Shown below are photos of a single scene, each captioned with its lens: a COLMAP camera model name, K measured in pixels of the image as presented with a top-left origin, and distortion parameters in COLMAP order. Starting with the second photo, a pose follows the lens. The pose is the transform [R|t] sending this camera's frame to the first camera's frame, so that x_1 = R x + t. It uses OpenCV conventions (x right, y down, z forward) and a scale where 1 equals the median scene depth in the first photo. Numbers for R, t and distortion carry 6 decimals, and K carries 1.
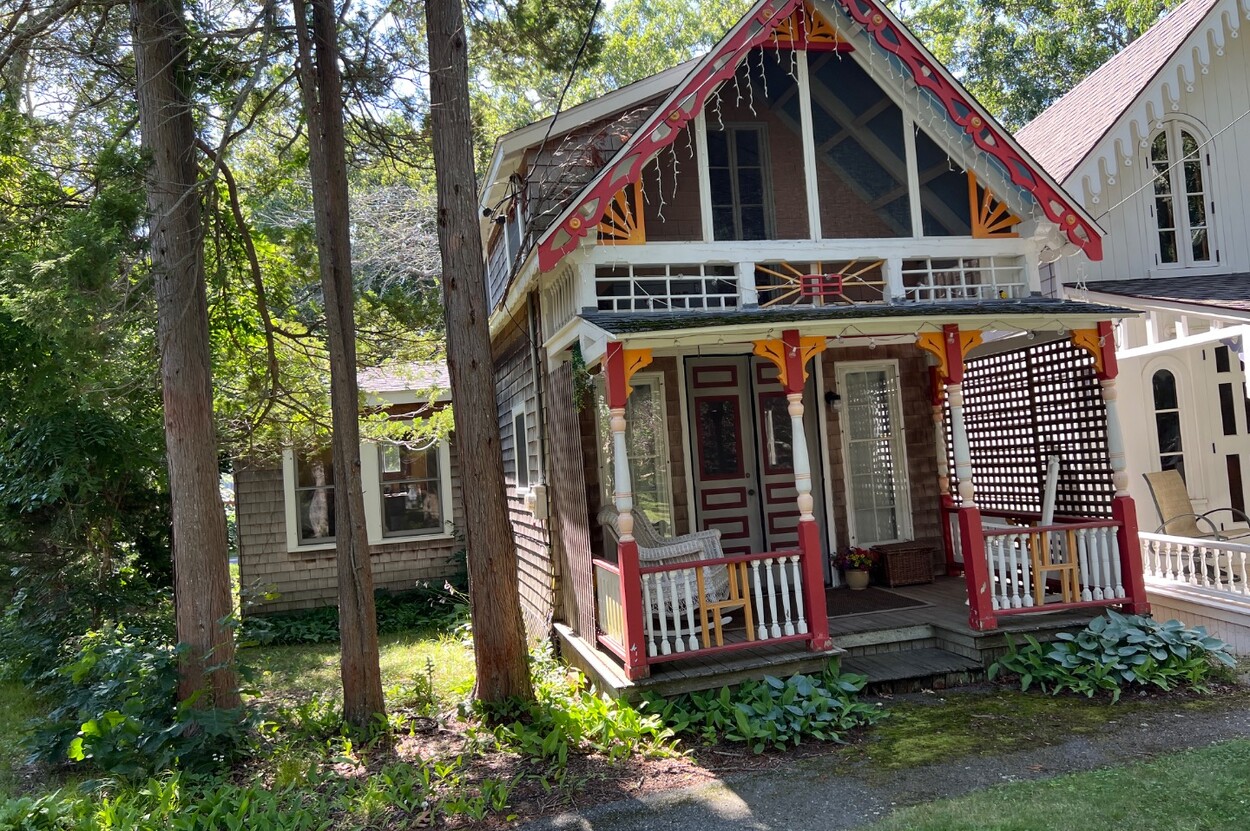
lens RADIAL K [[923.9, 0, 617.7], [0, 923.9, 420.3], [0, 0, 1]] dist [0.050404, -0.050646]
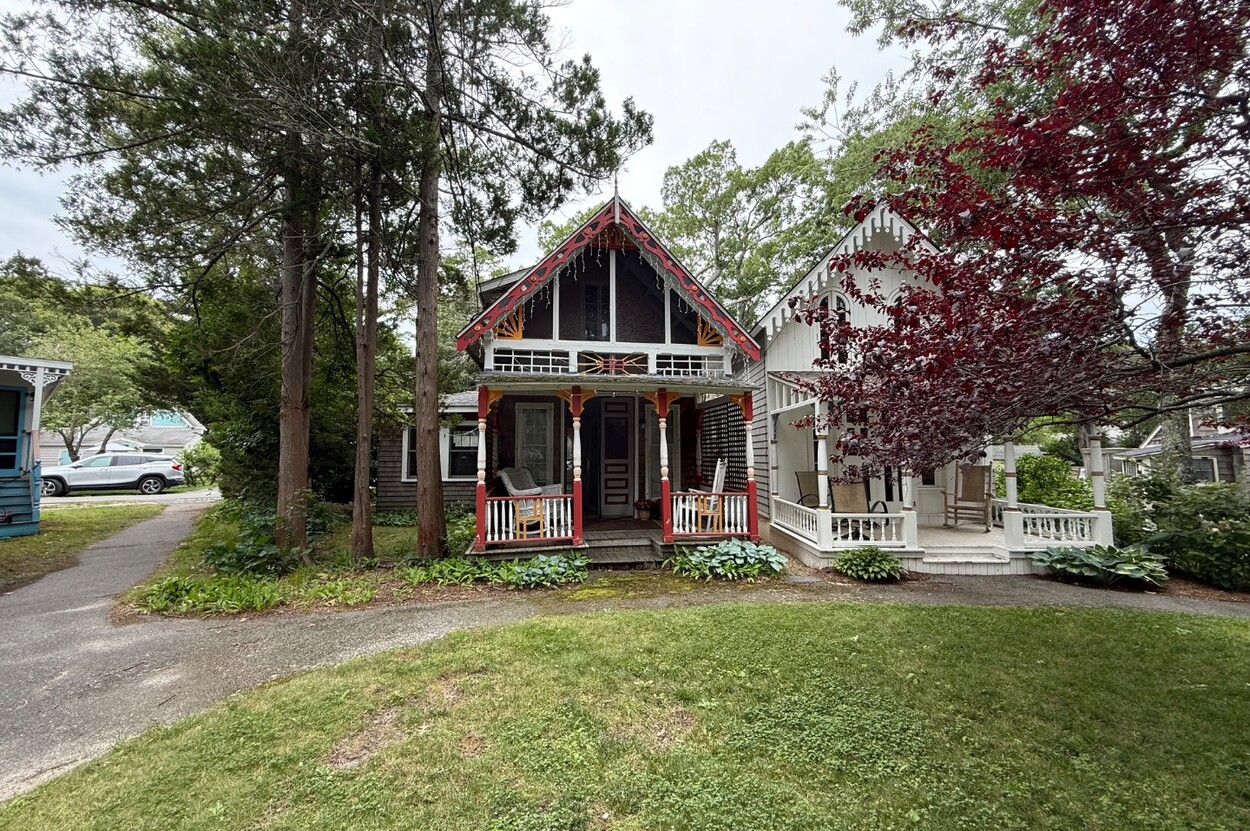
lens RADIAL K [[495.7, 0, 620.5], [0, 495.7, 414.4], [0, 0, 1]] dist [0.002235, -0.000970]
pose [[0.994778, 0.065892, -0.077941, 0.335271], [-0.068103, 0.997338, -0.026058, -0.012251], [0.076017, 0.031230, 0.996617, -0.064469]]
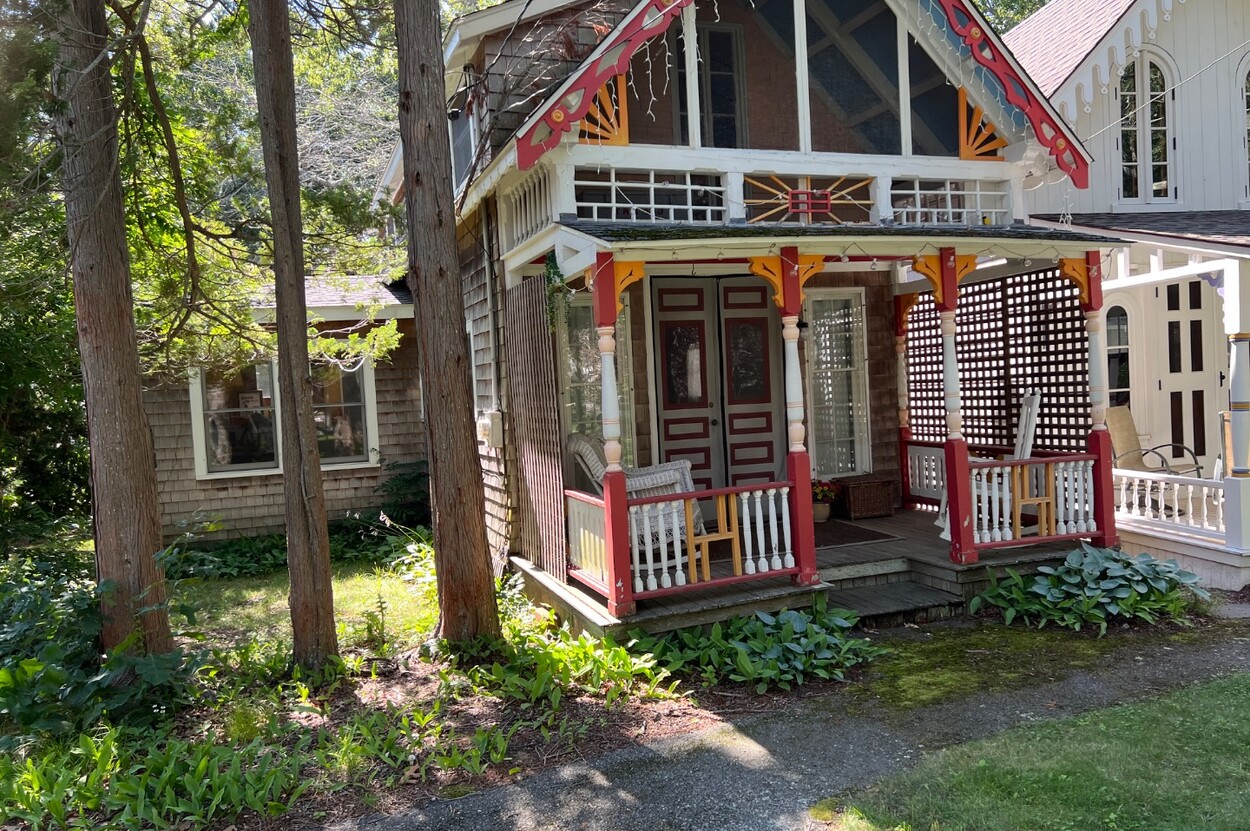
lens RADIAL K [[923.9, 0, 620.8], [0, 923.9, 425.3], [0, 0, 1]] dist [0.050404, -0.050646]
pose [[0.993243, 0.015773, 0.114974, -0.076735], [-0.024639, 0.996795, 0.076105, 0.013243], [-0.113405, -0.078423, 0.990449, 0.075992]]
